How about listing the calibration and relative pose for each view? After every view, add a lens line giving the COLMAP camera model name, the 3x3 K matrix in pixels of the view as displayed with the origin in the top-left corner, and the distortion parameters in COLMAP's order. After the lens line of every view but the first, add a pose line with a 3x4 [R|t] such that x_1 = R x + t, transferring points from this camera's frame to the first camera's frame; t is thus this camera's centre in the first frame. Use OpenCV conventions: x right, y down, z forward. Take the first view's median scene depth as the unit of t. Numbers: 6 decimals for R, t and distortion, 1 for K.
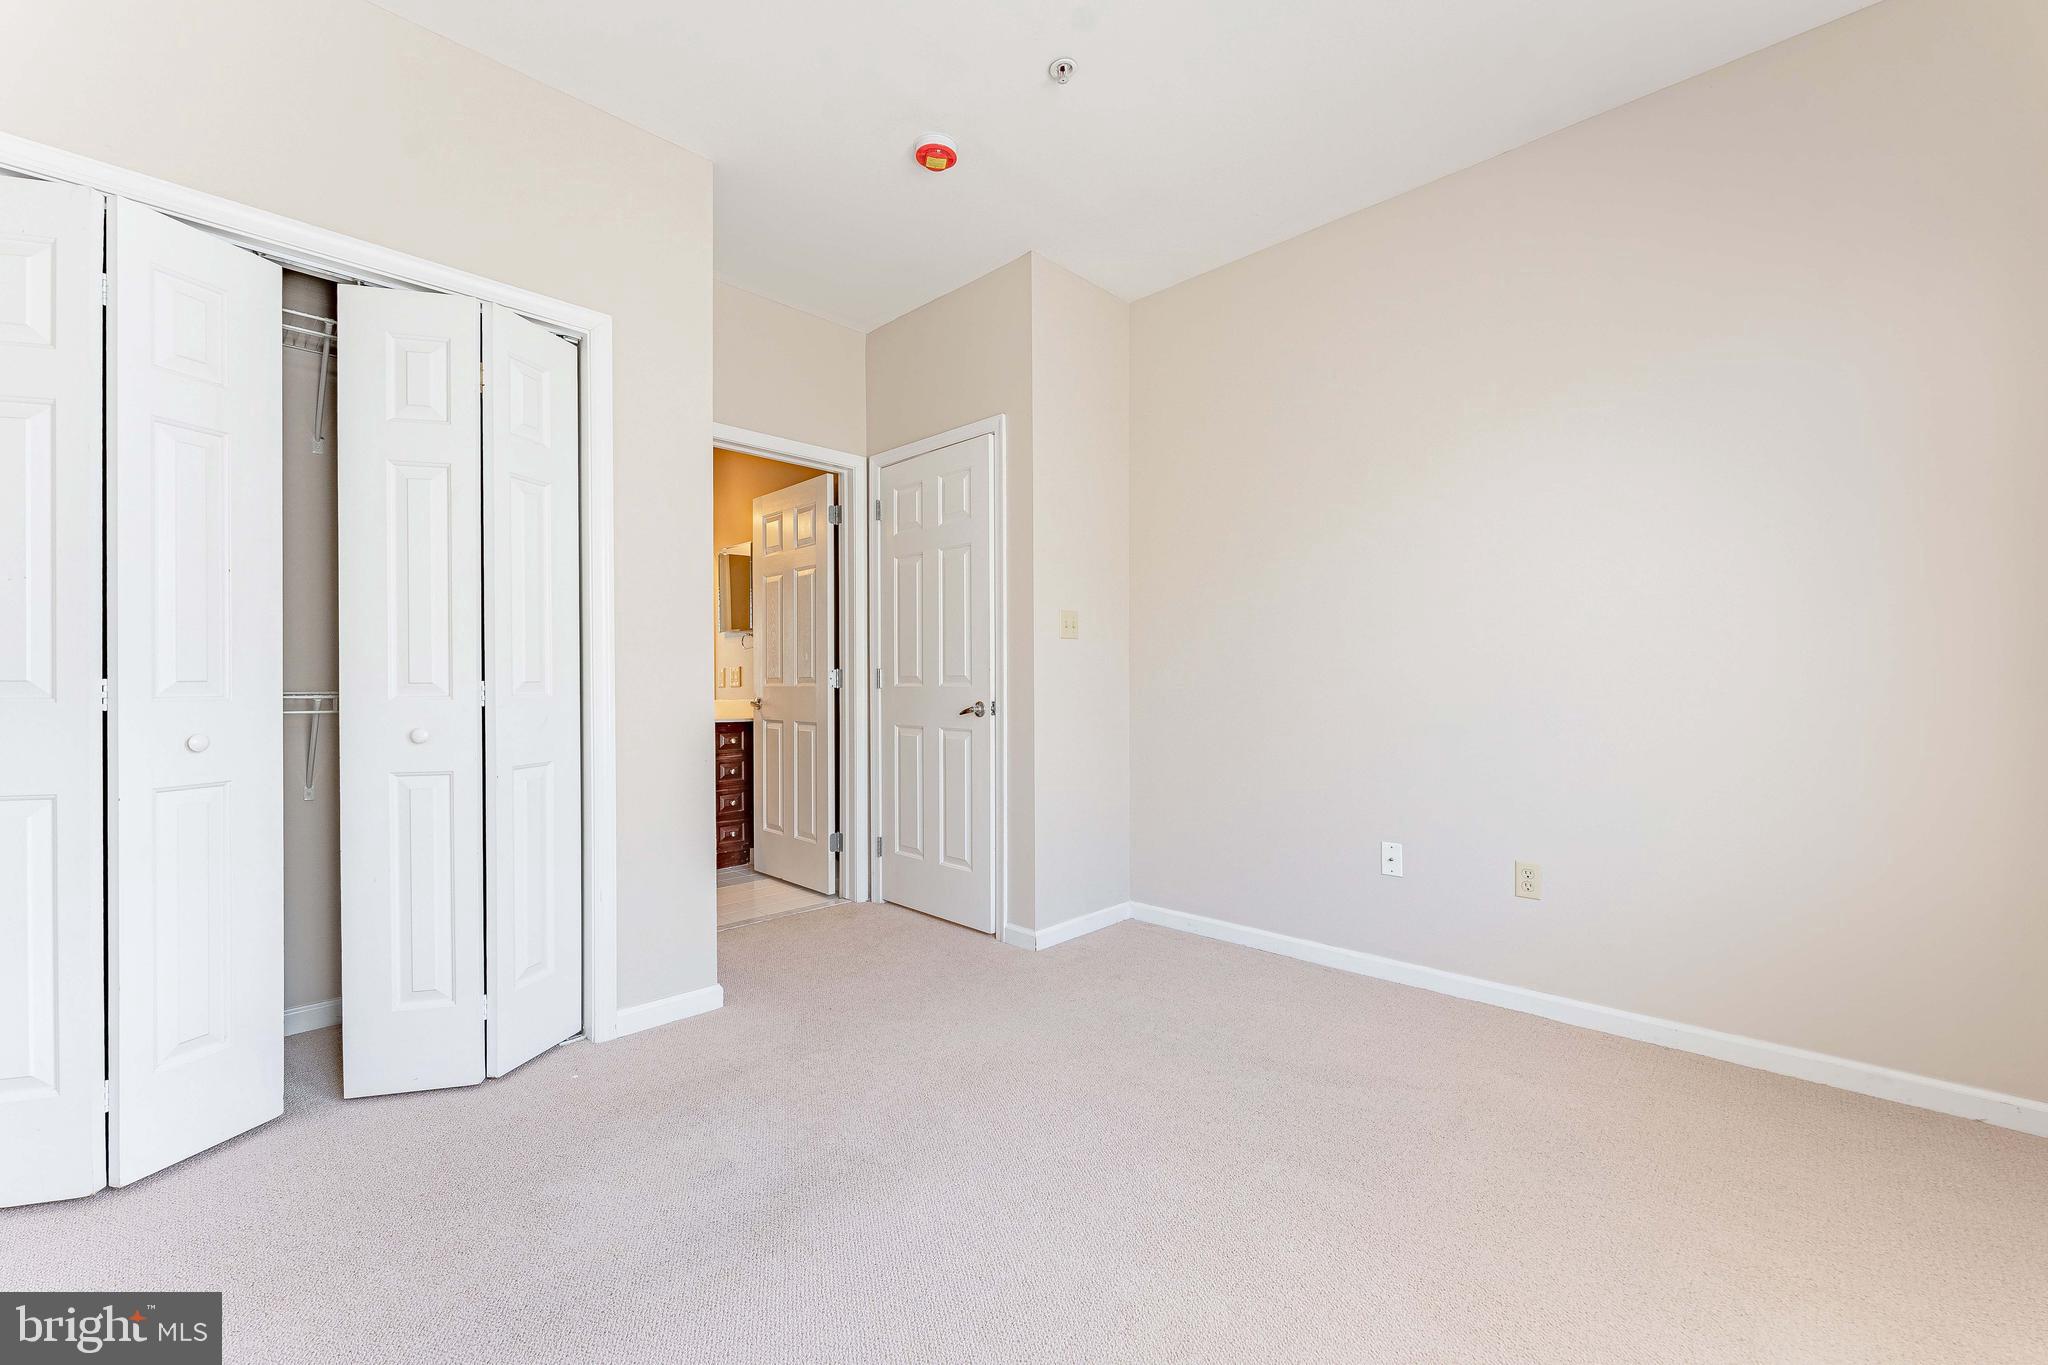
lens RADIAL K [[813.3, 0, 1016.0], [0, 813.3, 687.5], [0, 0, 1]] dist [-0.002098, -0.000195]
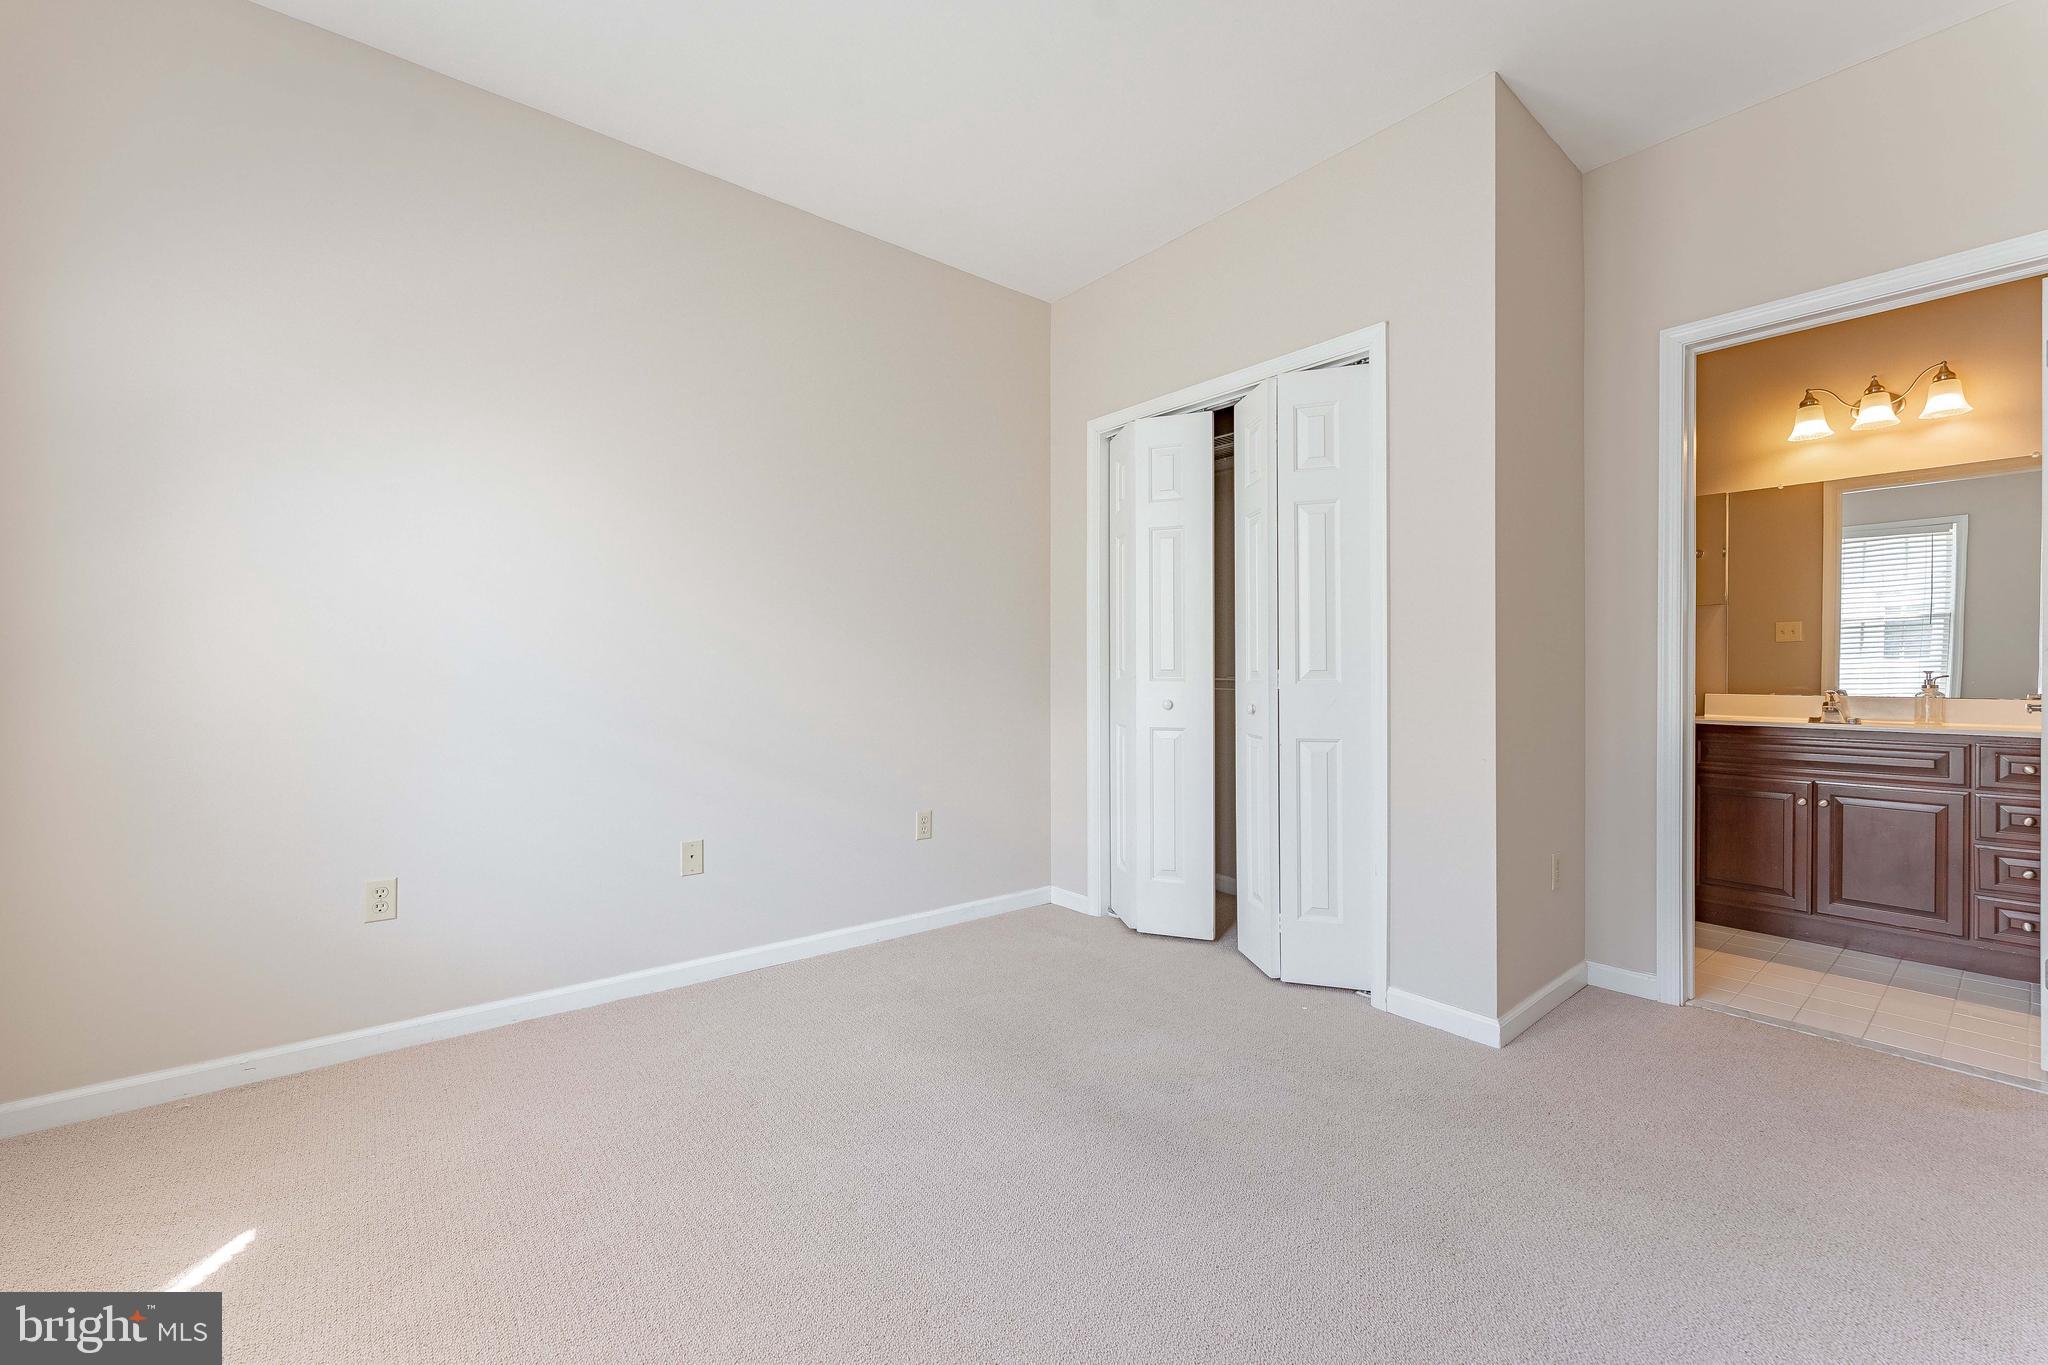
lens RADIAL K [[843.8, 0, 1020.5], [0, 843.8, 672.0], [0, 0, 1]] dist [-0.005103, -0.000206]
pose [[-0.127508, 0.005856, -0.991820, 0.677859], [-0.002136, 0.999979, 0.006178, -0.010929], [0.991835, 0.002906, -0.127493, 0.706119]]
